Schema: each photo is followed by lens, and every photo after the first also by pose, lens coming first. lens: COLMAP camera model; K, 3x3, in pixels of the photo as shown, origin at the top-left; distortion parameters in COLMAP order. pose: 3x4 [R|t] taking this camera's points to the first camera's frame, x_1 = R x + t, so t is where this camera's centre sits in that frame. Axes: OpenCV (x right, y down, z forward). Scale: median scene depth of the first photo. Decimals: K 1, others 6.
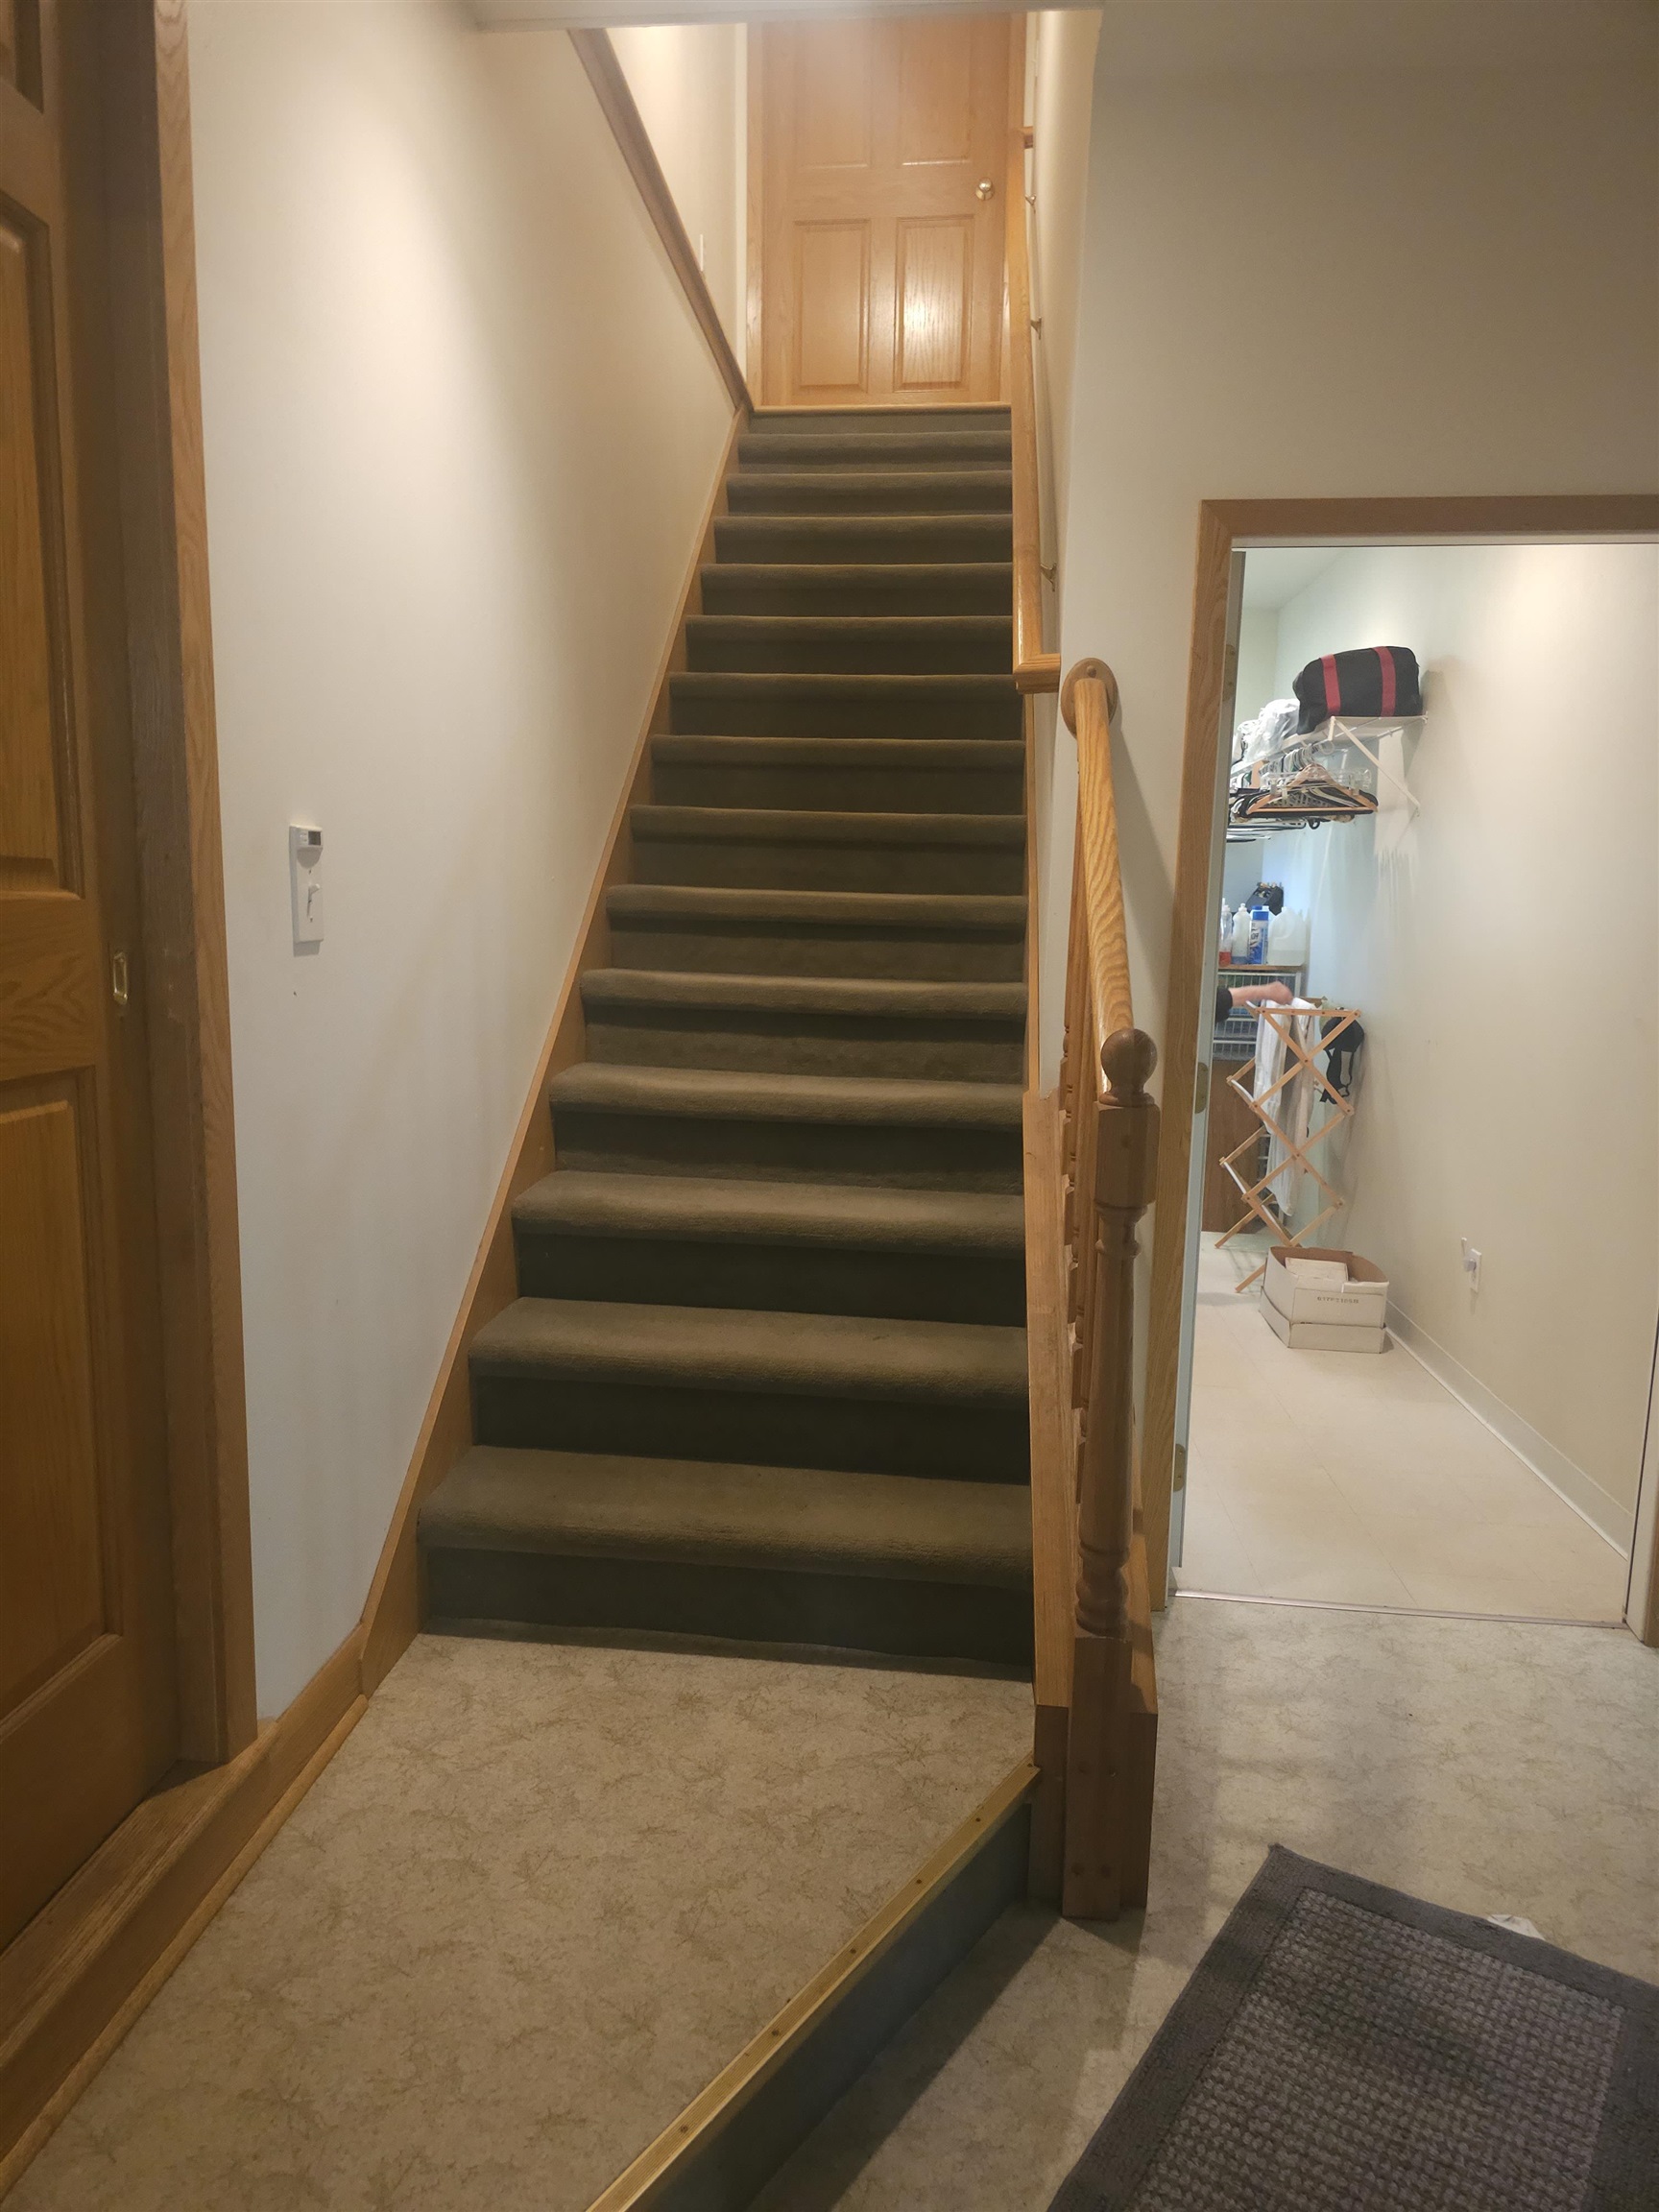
lens RADIAL K [[1485.3, 0, 820.5], [0, 1485.3, 1098.3], [0, 0, 1]] dist [0.073033, -0.060427]
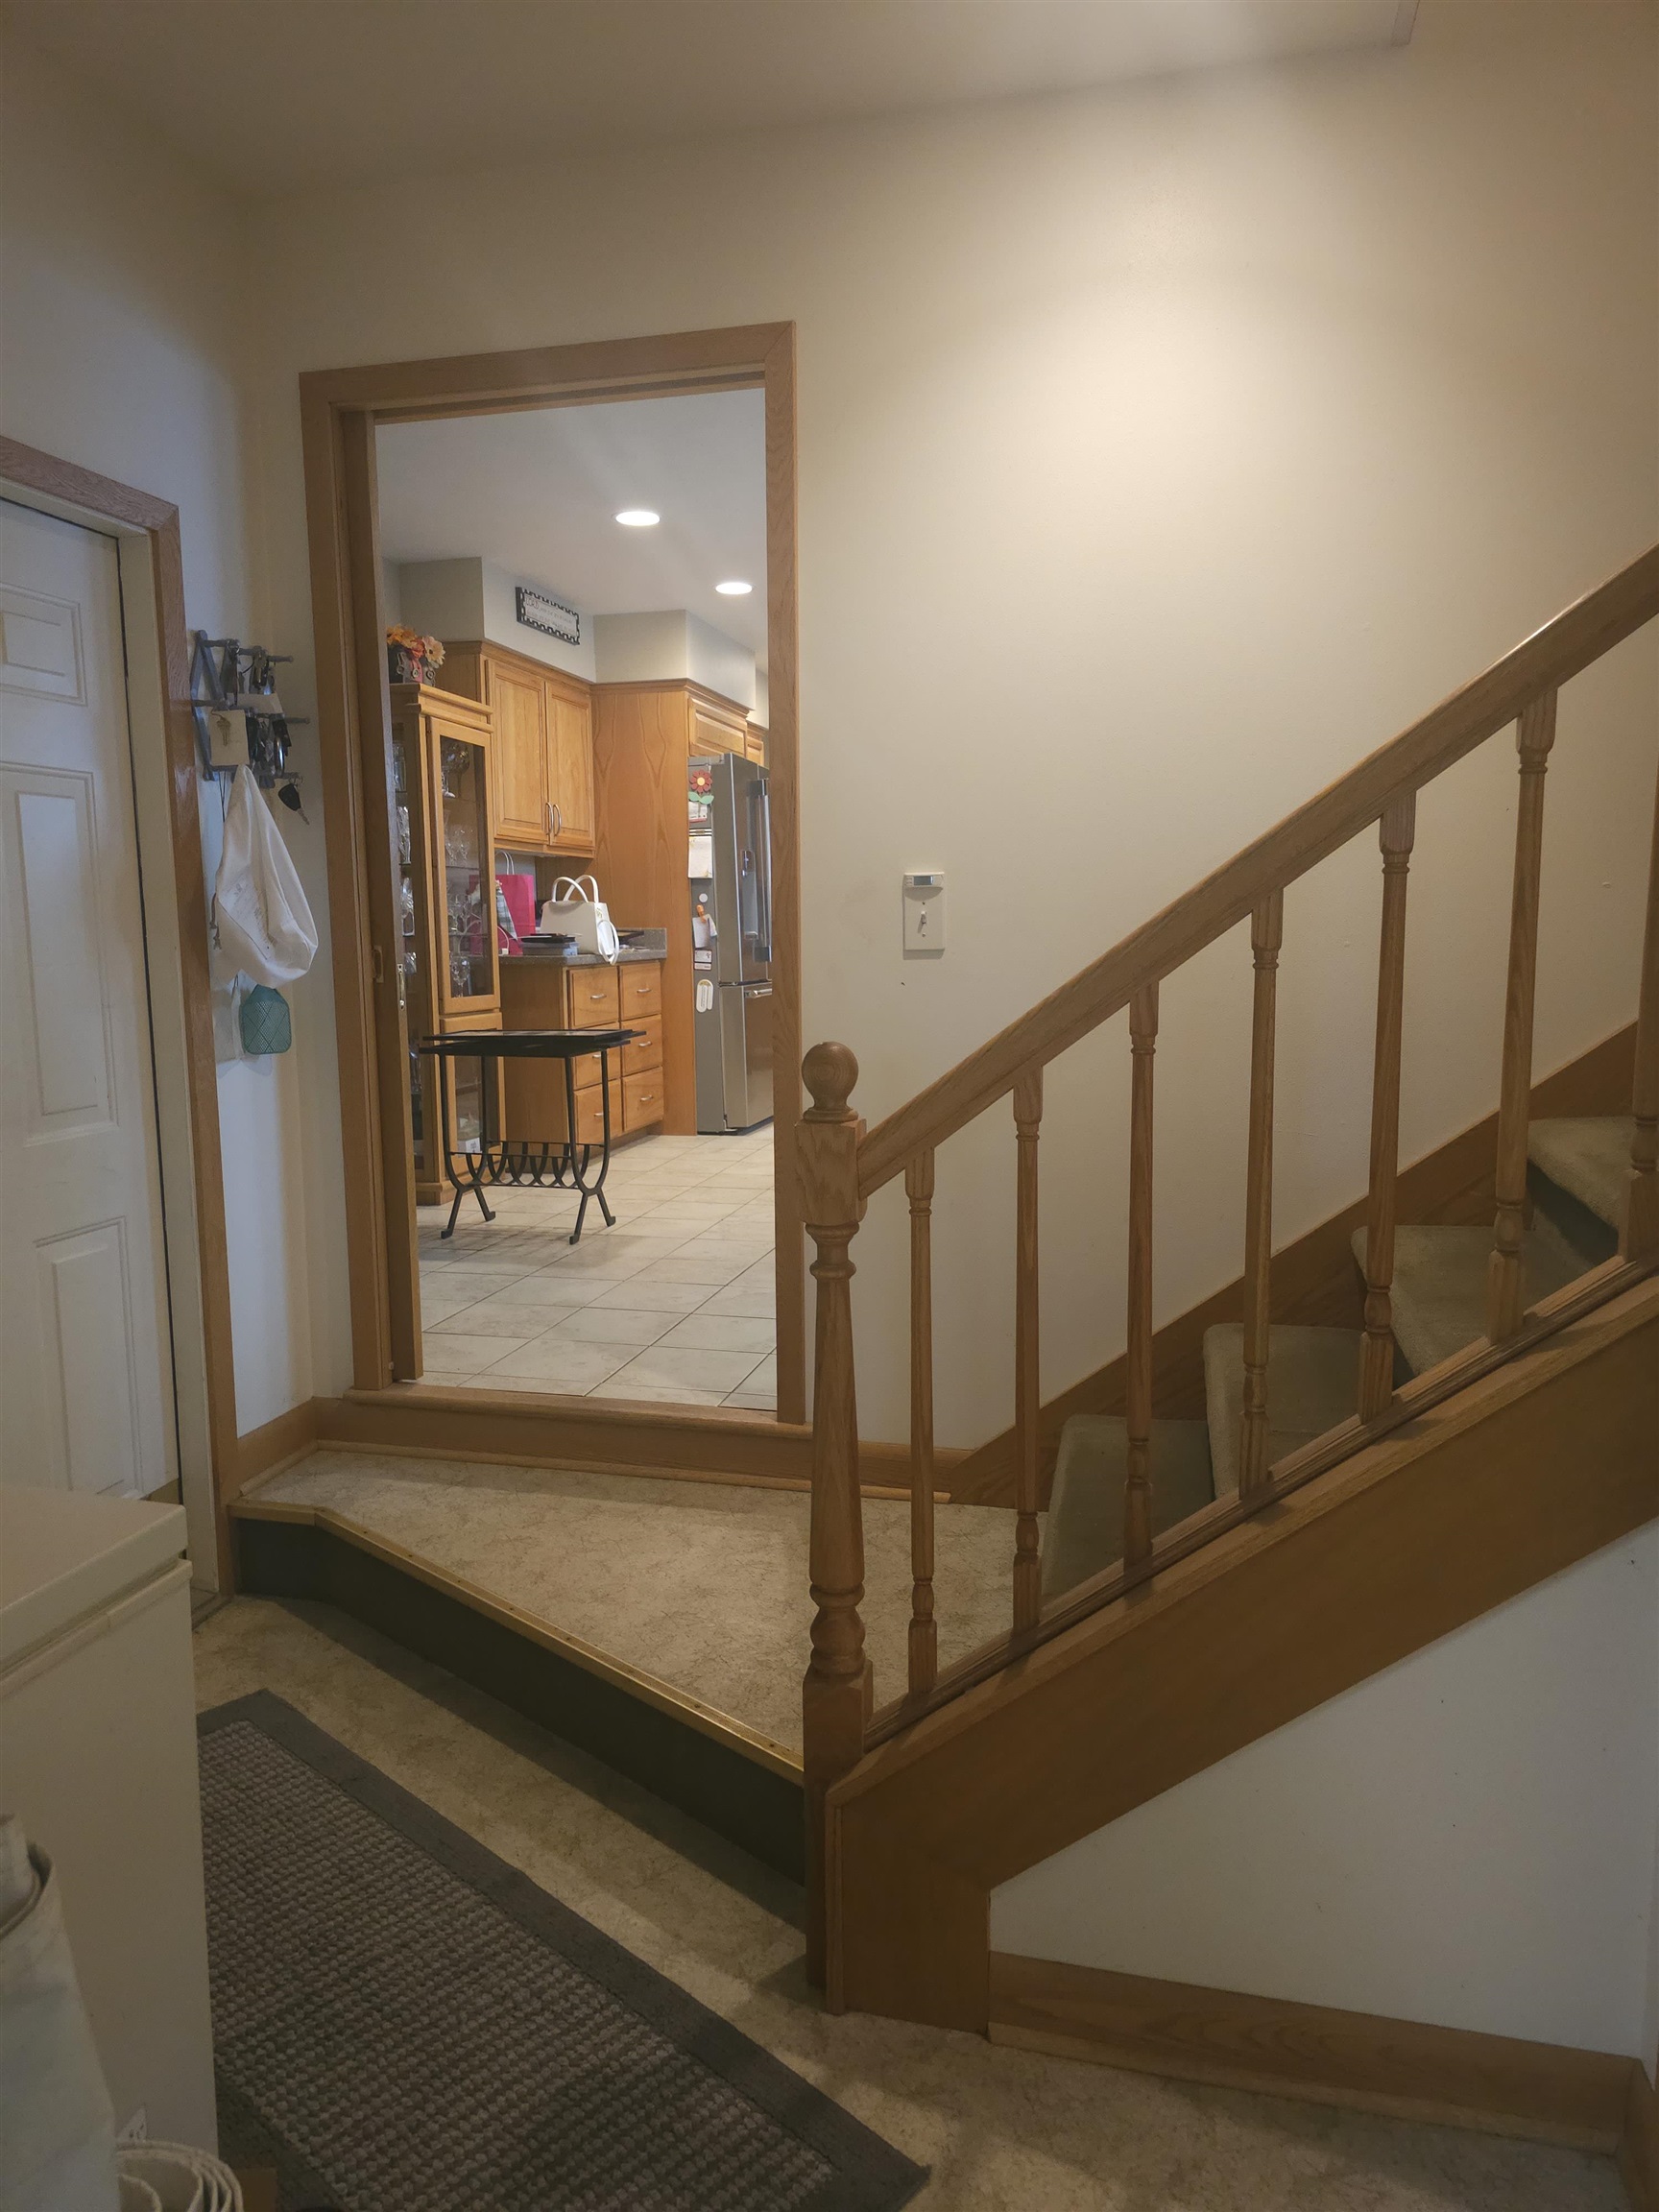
lens RADIAL K [[1485.3, 0, 820.5], [0, 1485.3, 1098.3], [0, 0, 1]] dist [0.073033, -0.060427]
pose [[-0.123357, 0.108985, -0.986360, 1.142114], [-0.153109, 0.979959, 0.127426, -0.133097], [0.980480, 0.166739, -0.104198, 1.077663]]
